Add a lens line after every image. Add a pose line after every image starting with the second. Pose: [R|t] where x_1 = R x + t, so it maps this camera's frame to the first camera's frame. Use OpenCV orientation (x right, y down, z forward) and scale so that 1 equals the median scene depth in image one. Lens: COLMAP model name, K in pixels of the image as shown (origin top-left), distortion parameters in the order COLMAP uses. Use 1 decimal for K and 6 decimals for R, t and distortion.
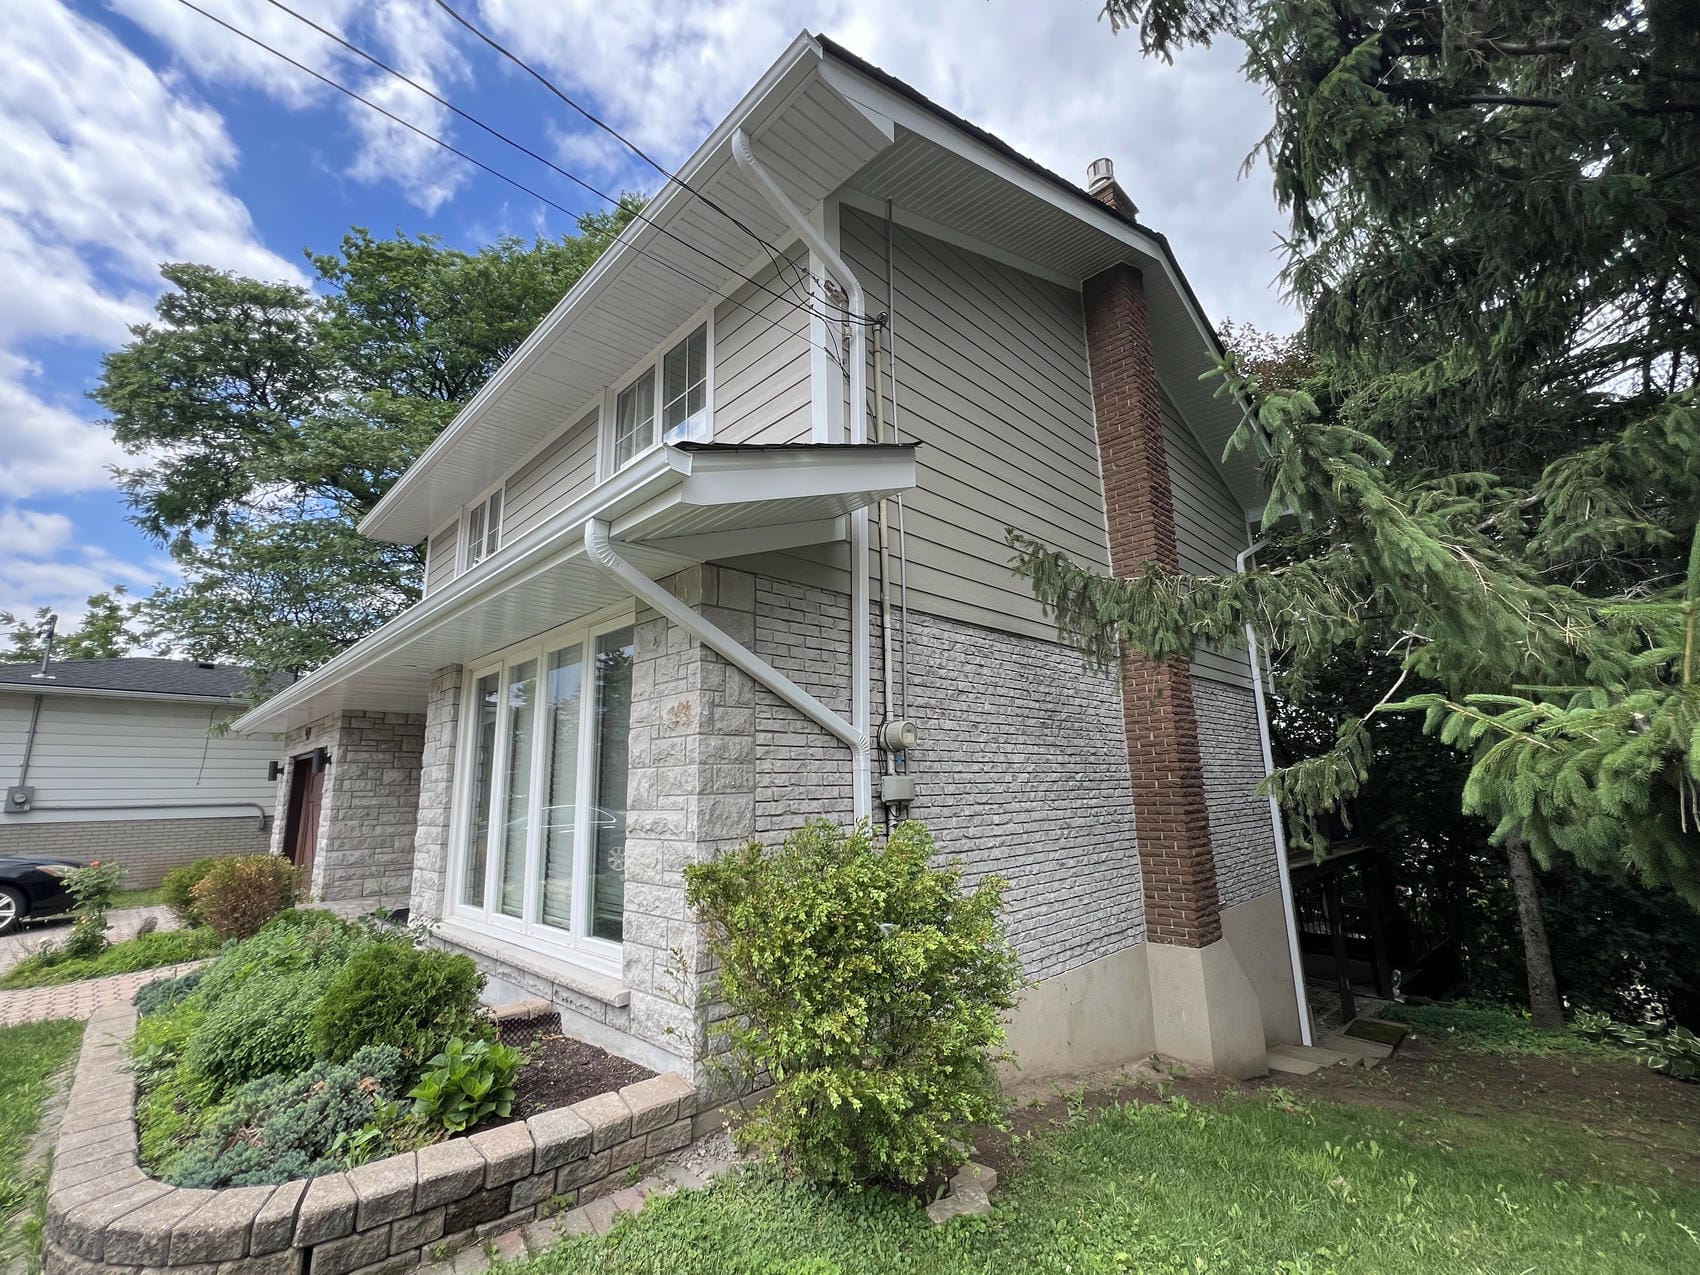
lens RADIAL K [[729.5, 0, 850.7], [0, 729.5, 633.7], [0, 0, 1]] dist [-0.013524, -0.000006]
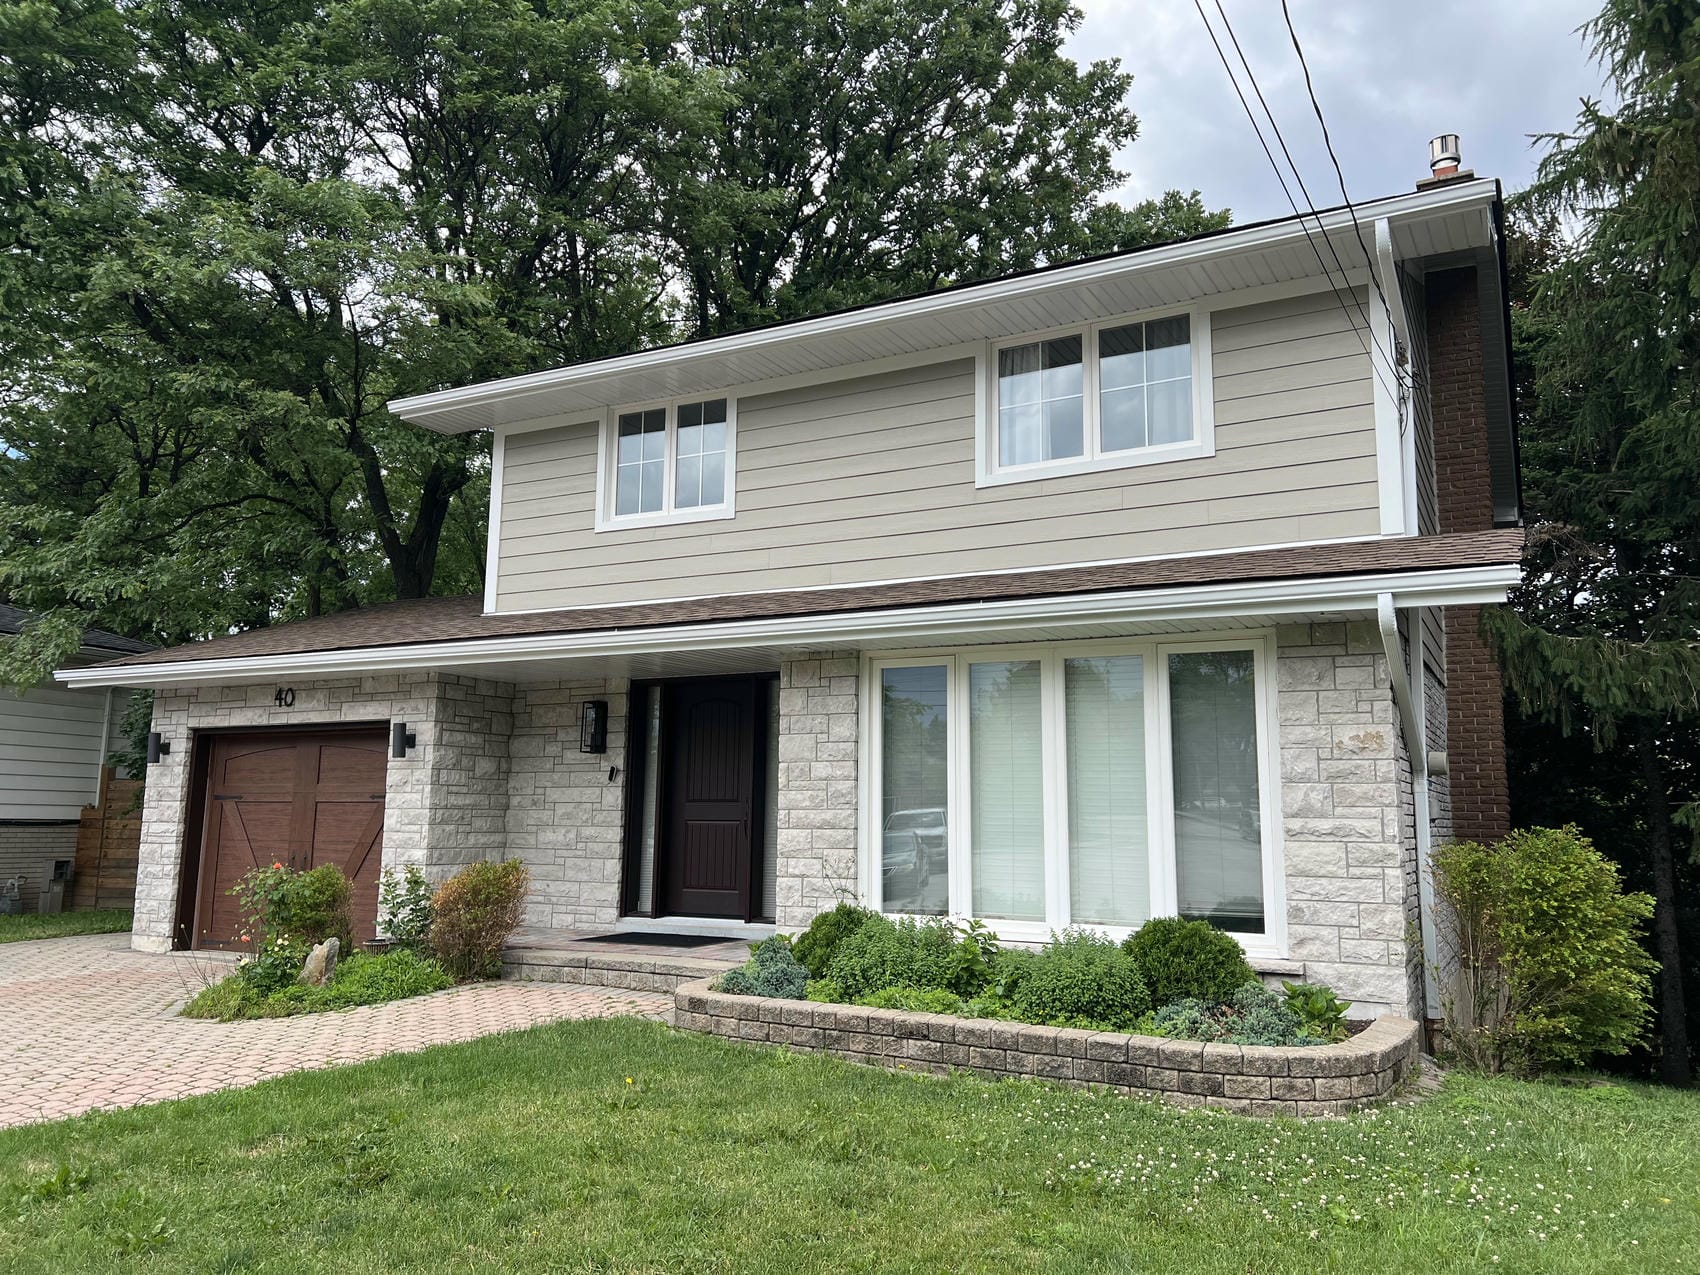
lens RADIAL K [[1266.0, 0, 848.0], [0, 1266.0, 637.0], [0, 0, 1]] dist [0.031039, 0.001489]
pose [[0.954030, 0.077921, 0.289406, -0.743459], [-0.097767, 0.993703, 0.054741, -0.042577], [-0.283318, -0.080519, 0.955640, -0.346681]]
